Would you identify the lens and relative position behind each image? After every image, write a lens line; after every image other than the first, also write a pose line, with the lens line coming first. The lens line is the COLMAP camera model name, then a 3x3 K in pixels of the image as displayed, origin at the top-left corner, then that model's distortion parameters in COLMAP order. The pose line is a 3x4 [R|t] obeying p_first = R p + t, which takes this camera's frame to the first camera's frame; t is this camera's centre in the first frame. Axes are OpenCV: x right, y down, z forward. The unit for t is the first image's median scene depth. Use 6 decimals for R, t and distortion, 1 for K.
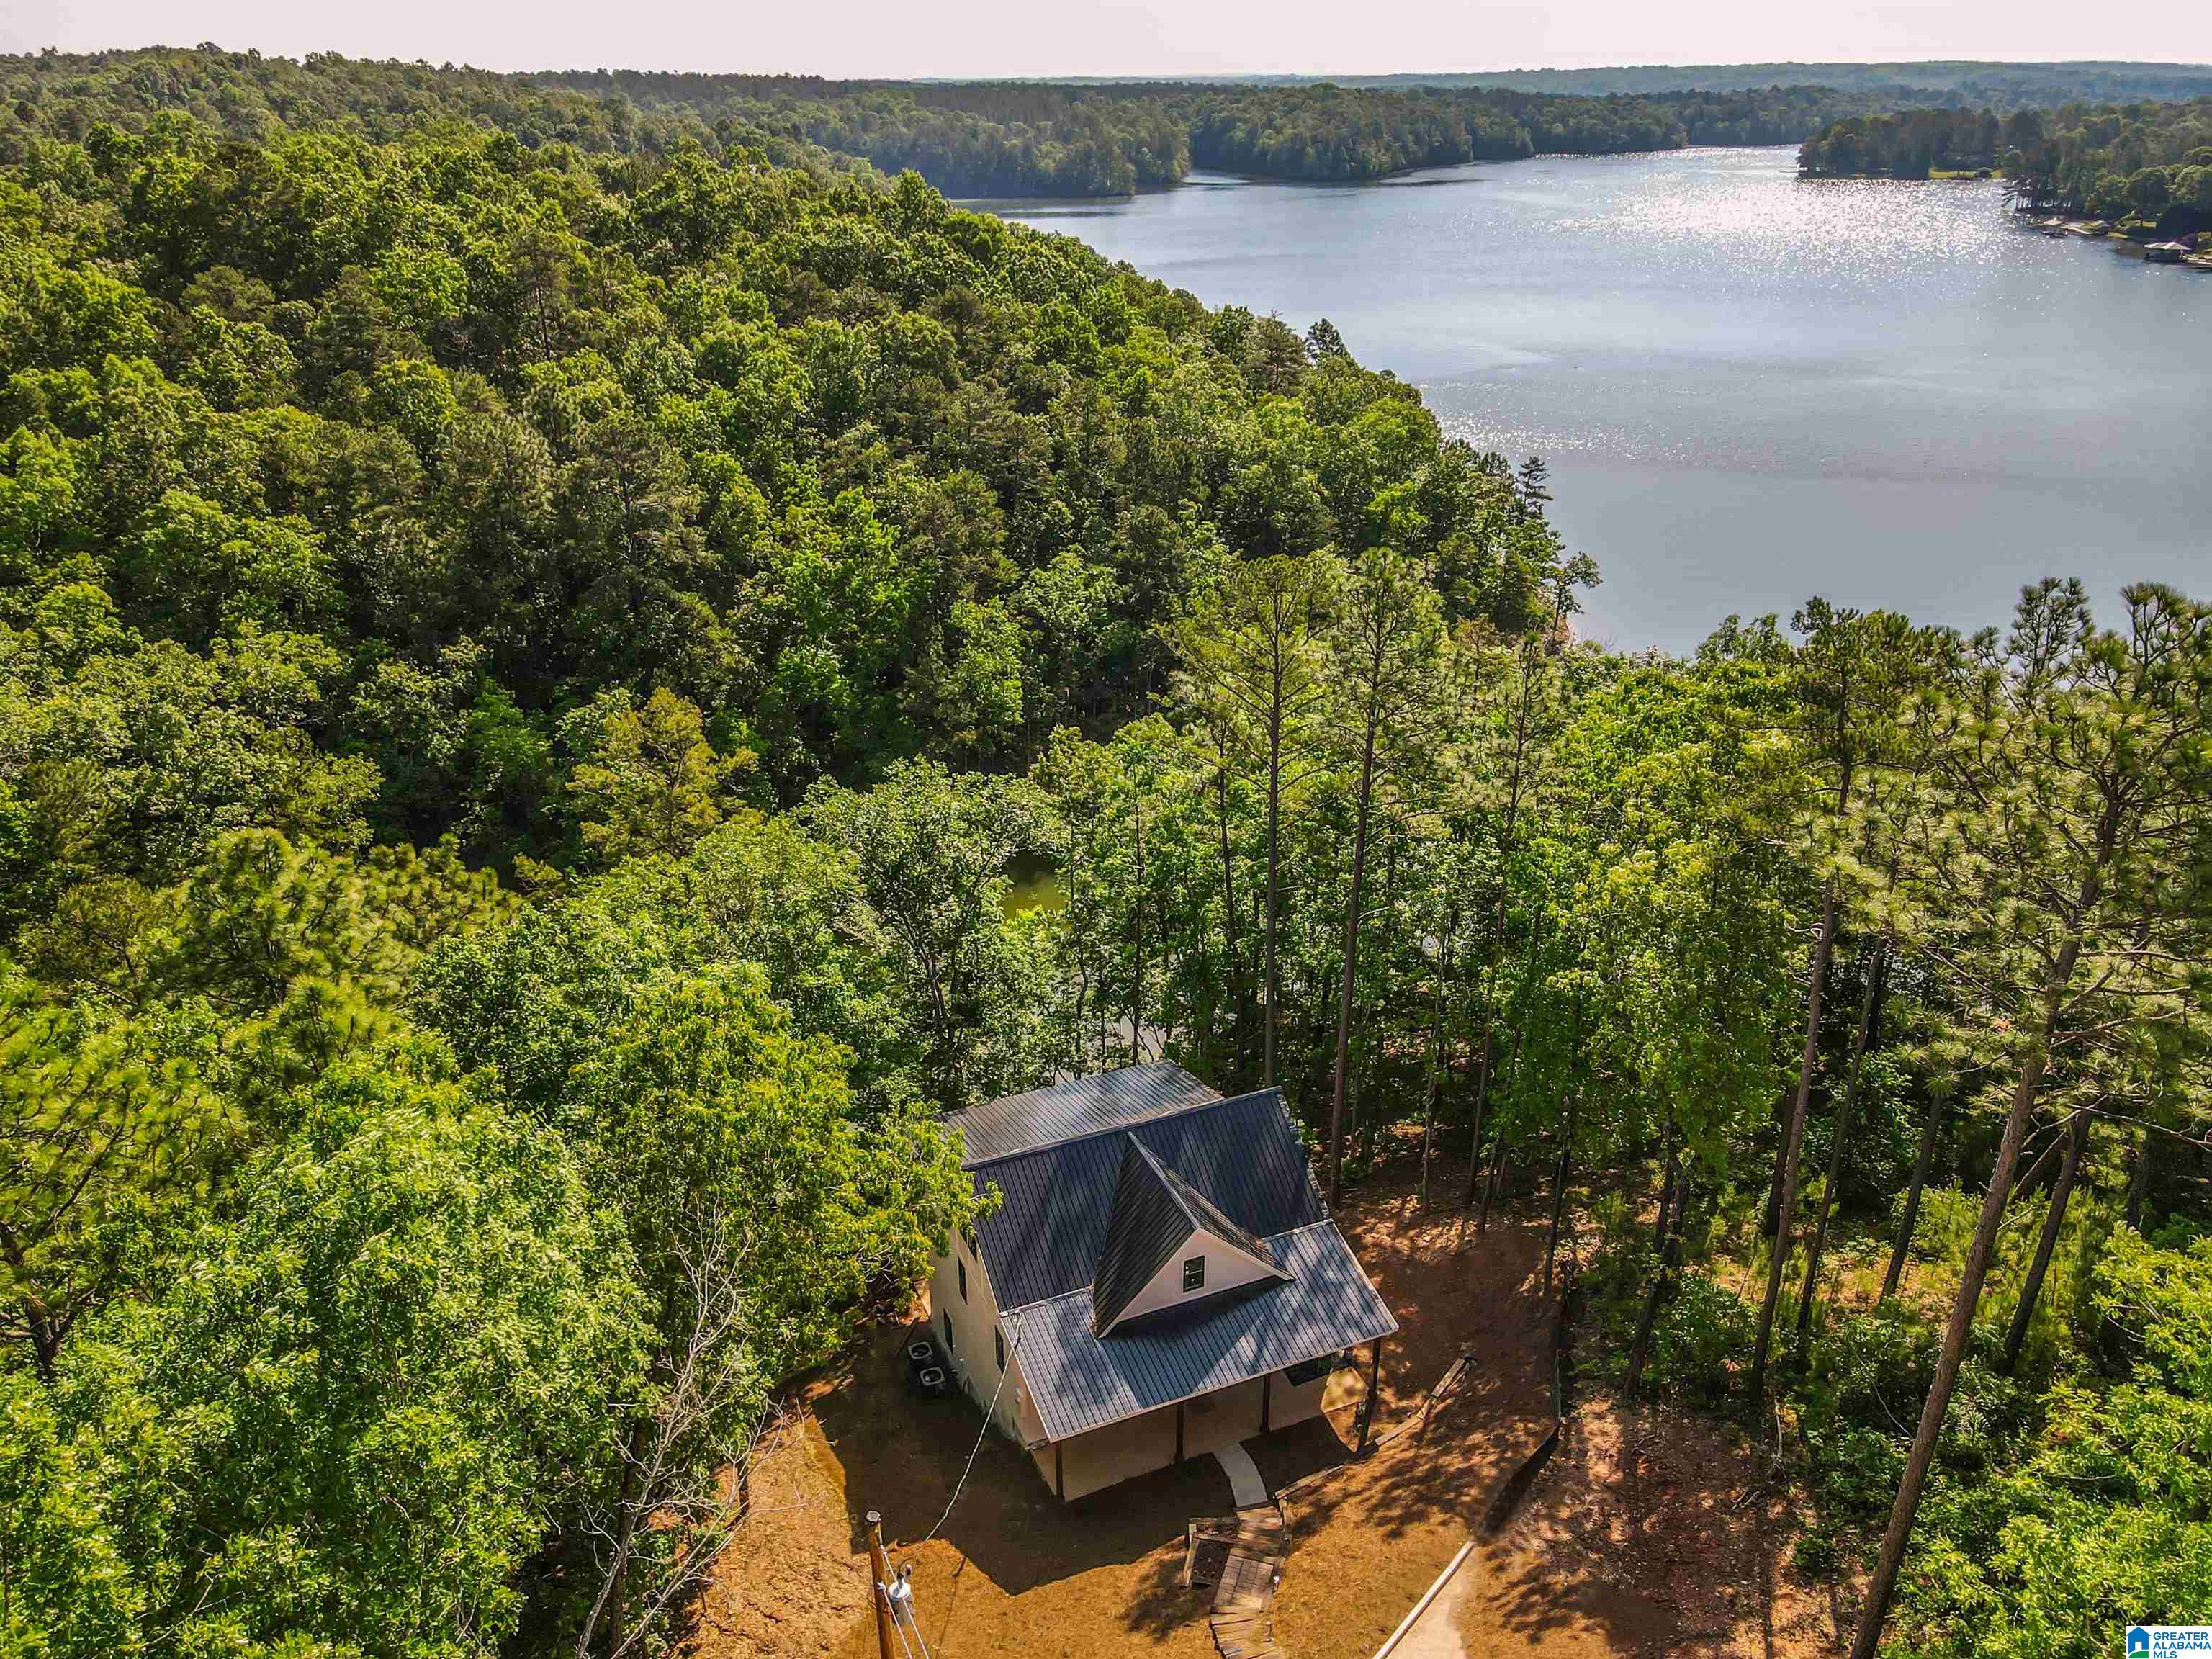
lens RADIAL K [[1576.8, 0, 1106.0], [0, 1576.8, 829.5], [0, 0, 1]] dist [0.009107, 0.002864]
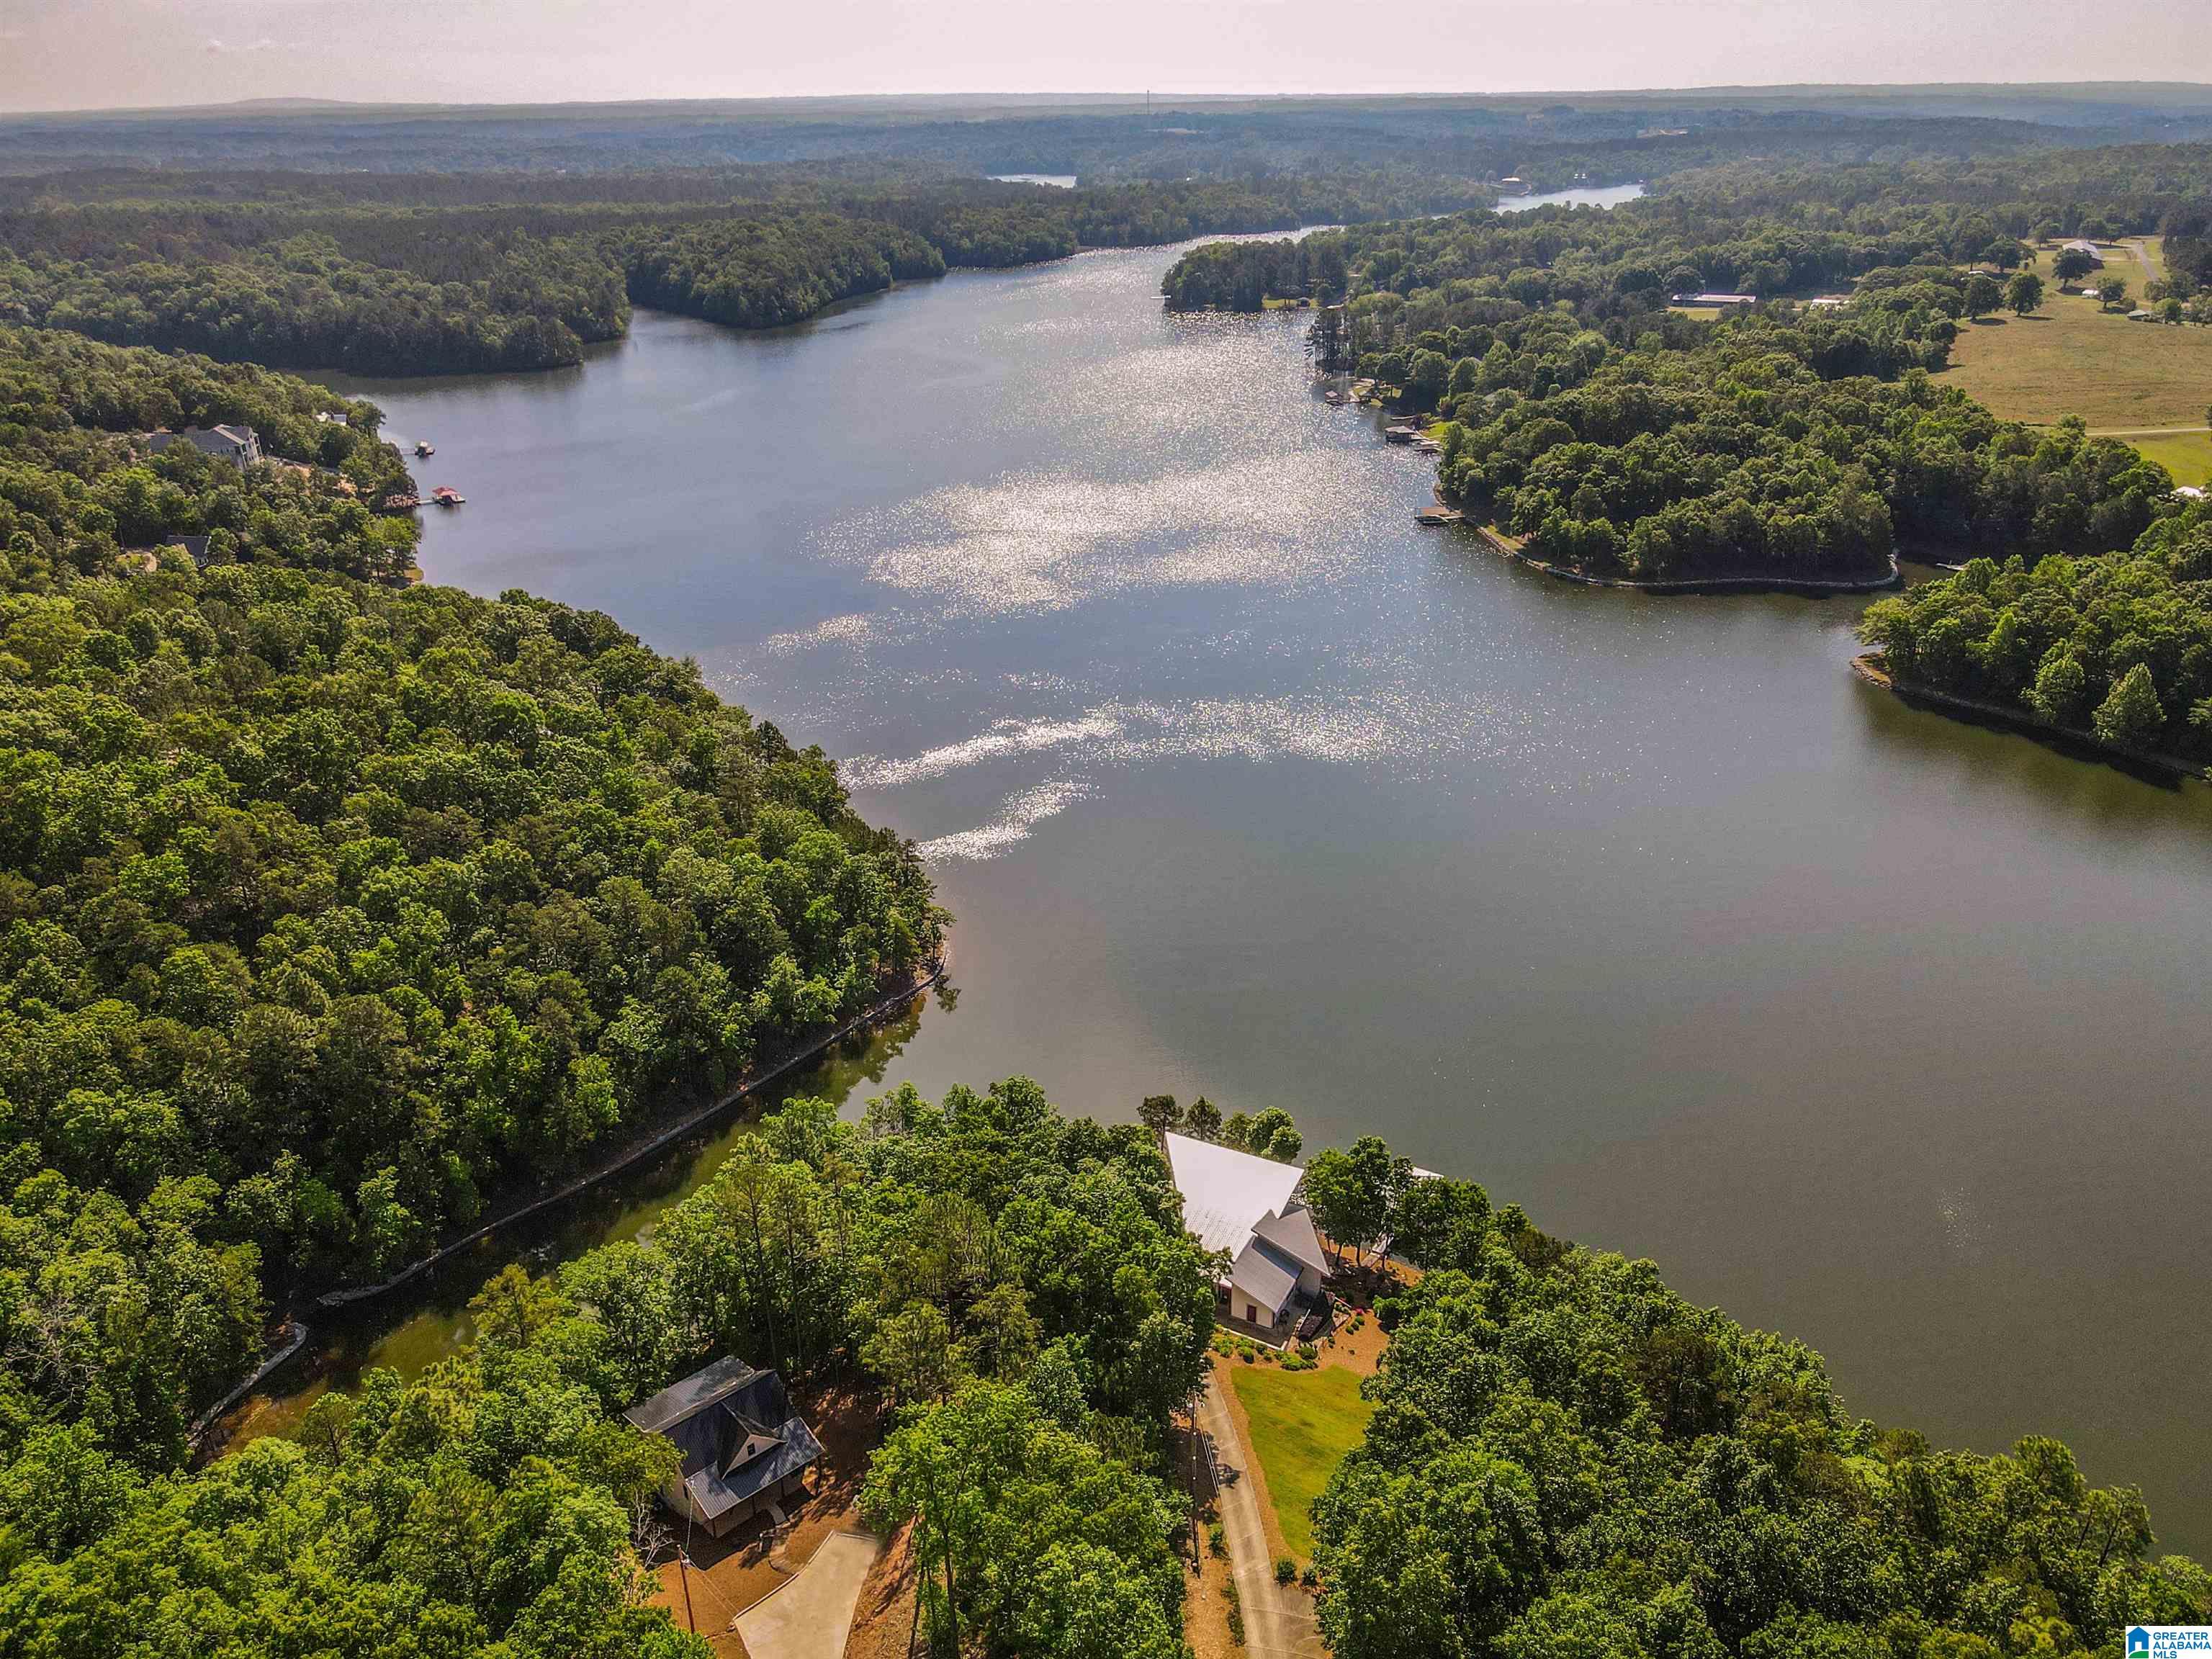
lens RADIAL K [[1576.8, 0, 1106.0], [0, 1576.8, 829.5], [0, 0, 1]] dist [0.009107, 0.002864]
pose [[0.946956, -0.126906, 0.295245, -0.017946], [0.129840, 0.991487, 0.009731, -0.359068], [-0.293966, 0.029120, 0.955372, -0.907154]]
